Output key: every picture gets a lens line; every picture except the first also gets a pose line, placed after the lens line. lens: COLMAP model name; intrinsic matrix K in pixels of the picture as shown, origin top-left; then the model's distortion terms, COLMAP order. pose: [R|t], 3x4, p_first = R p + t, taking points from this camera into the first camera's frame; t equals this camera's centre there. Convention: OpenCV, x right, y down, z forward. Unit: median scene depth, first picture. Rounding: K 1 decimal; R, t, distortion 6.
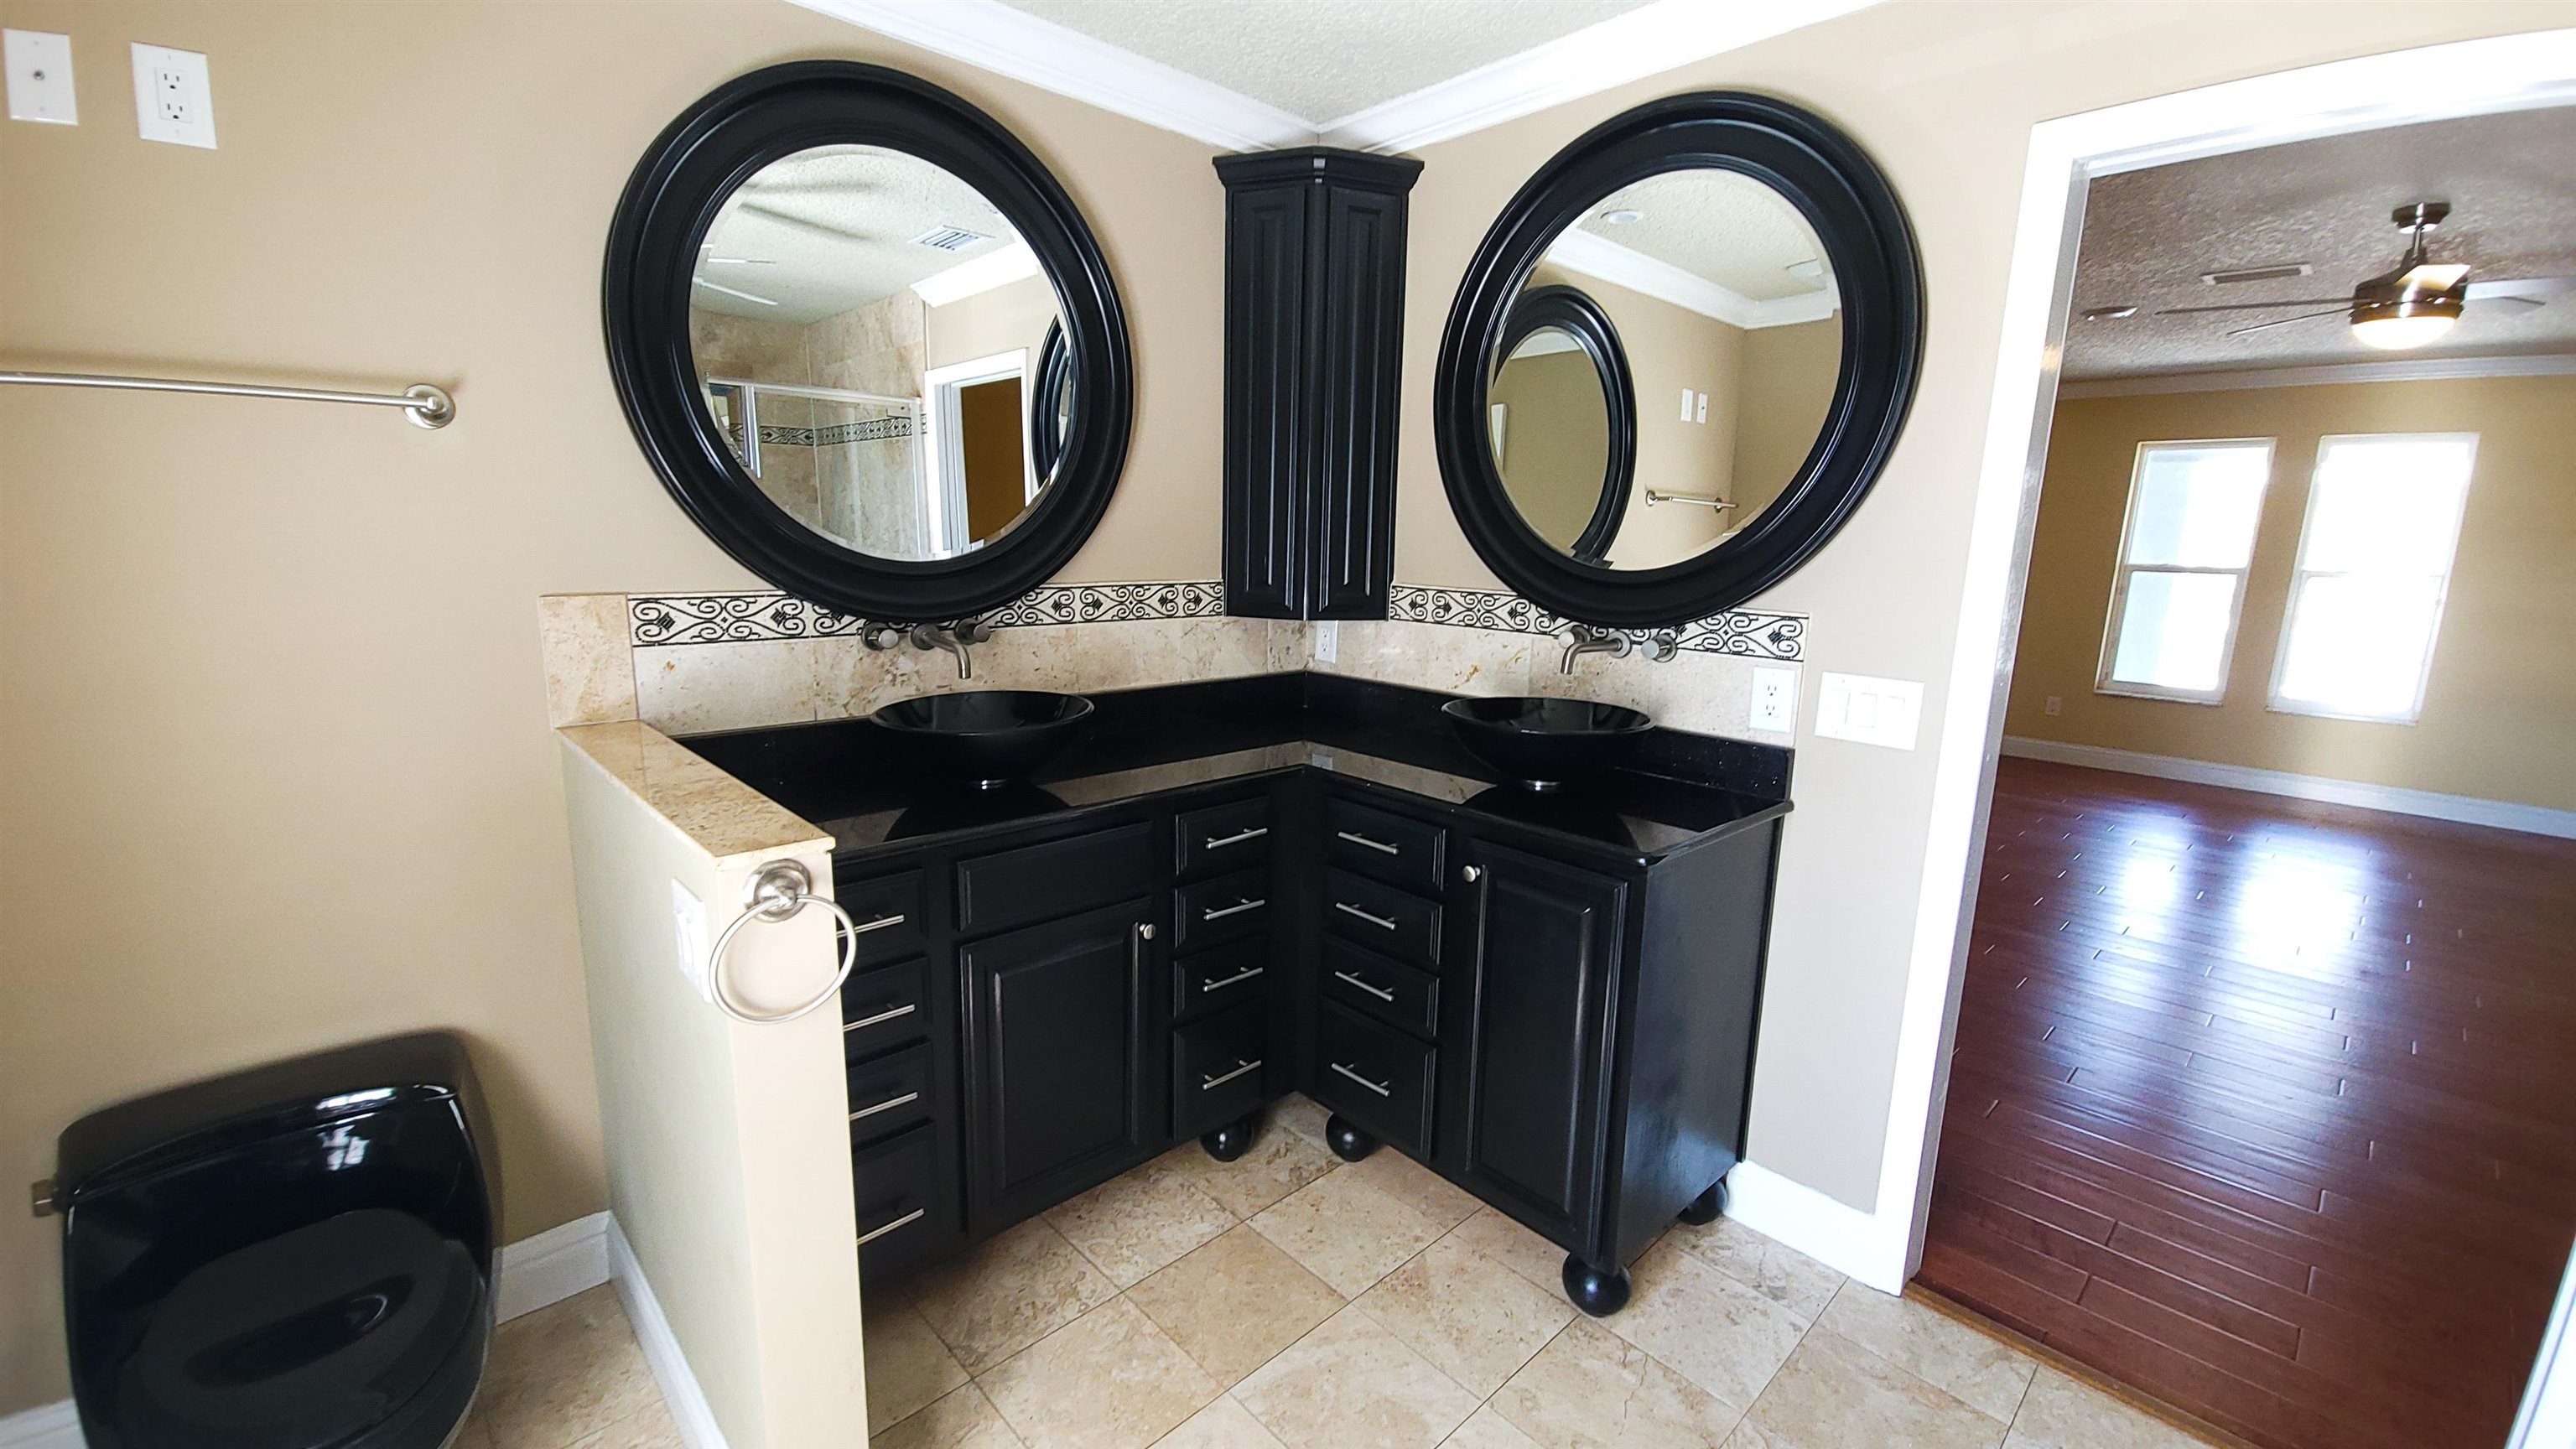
lens RADIAL K [[1035.4, 0, 1280.7], [0, 1035.4, 722.0], [0, 0, 1]] dist [0.004126, -0.002111]
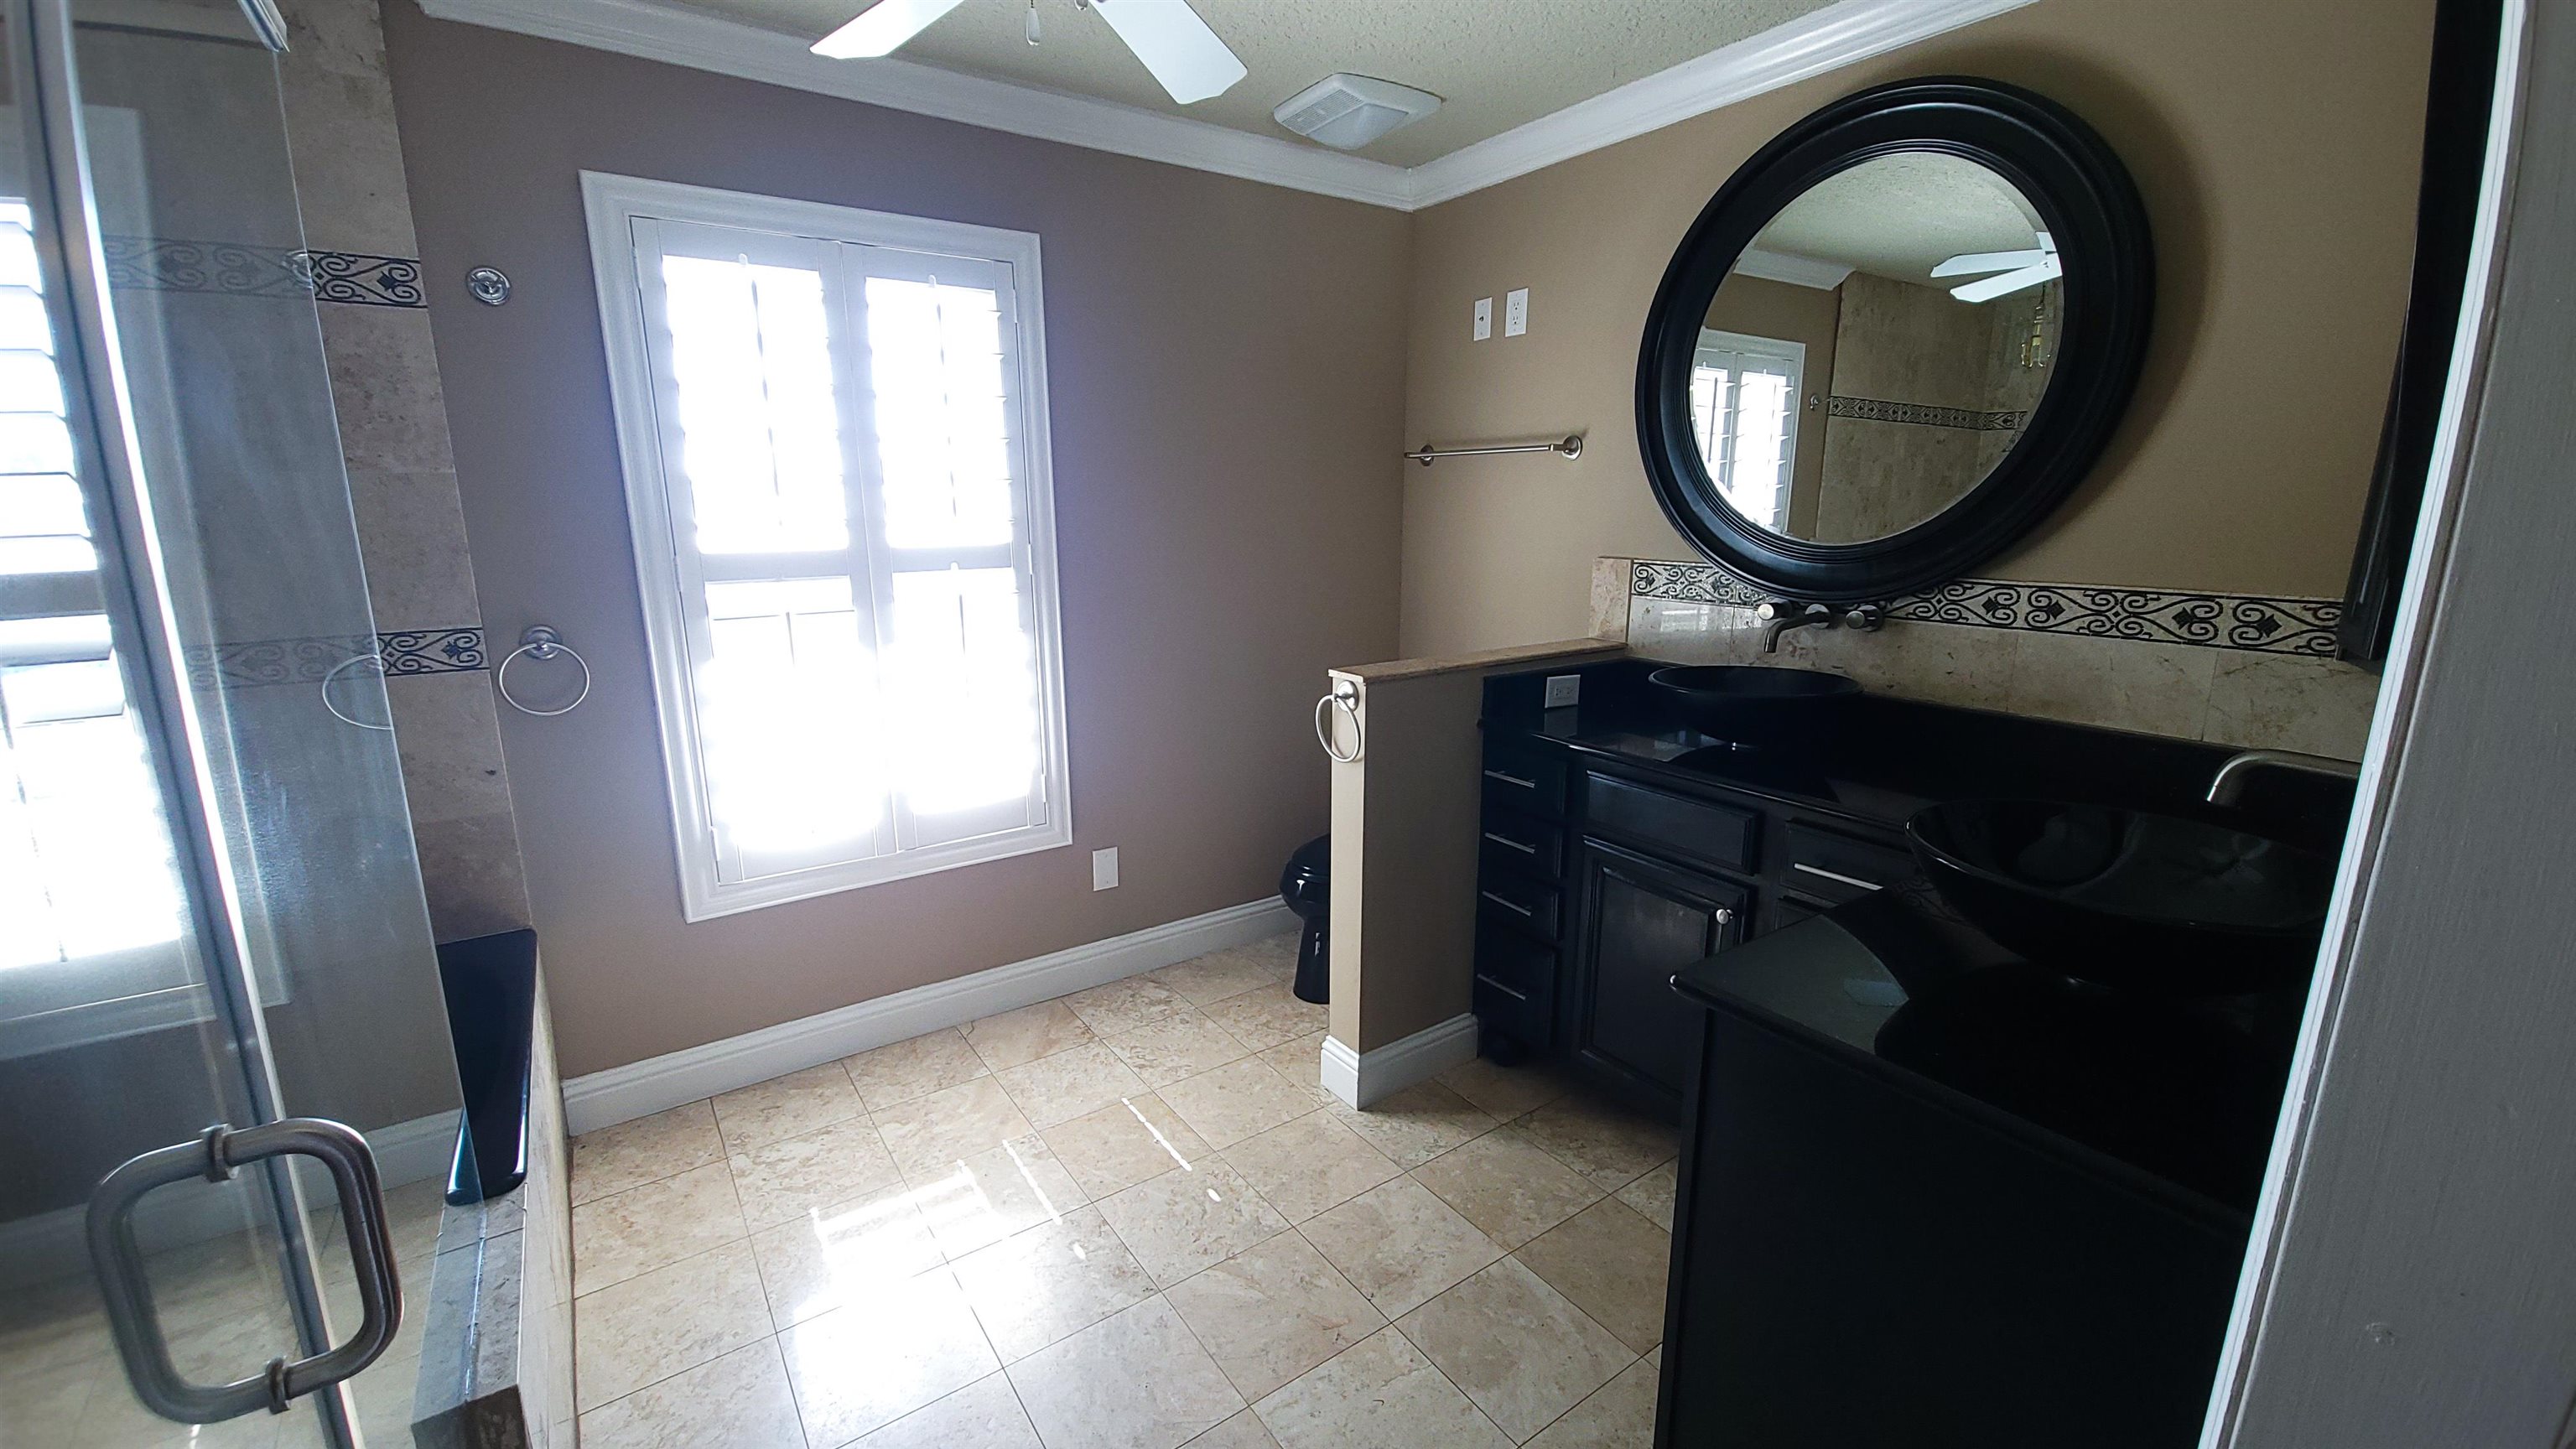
lens RADIAL K [[1035.4, 0, 1280.7], [0, 1035.4, 722.0], [0, 0, 1]] dist [0.004126, -0.002111]
pose [[-0.148354, 0.189823, -0.970545, 0.730671], [-0.185662, 0.958609, 0.215868, -0.096059], [0.971350, 0.212218, -0.106970, 0.542578]]
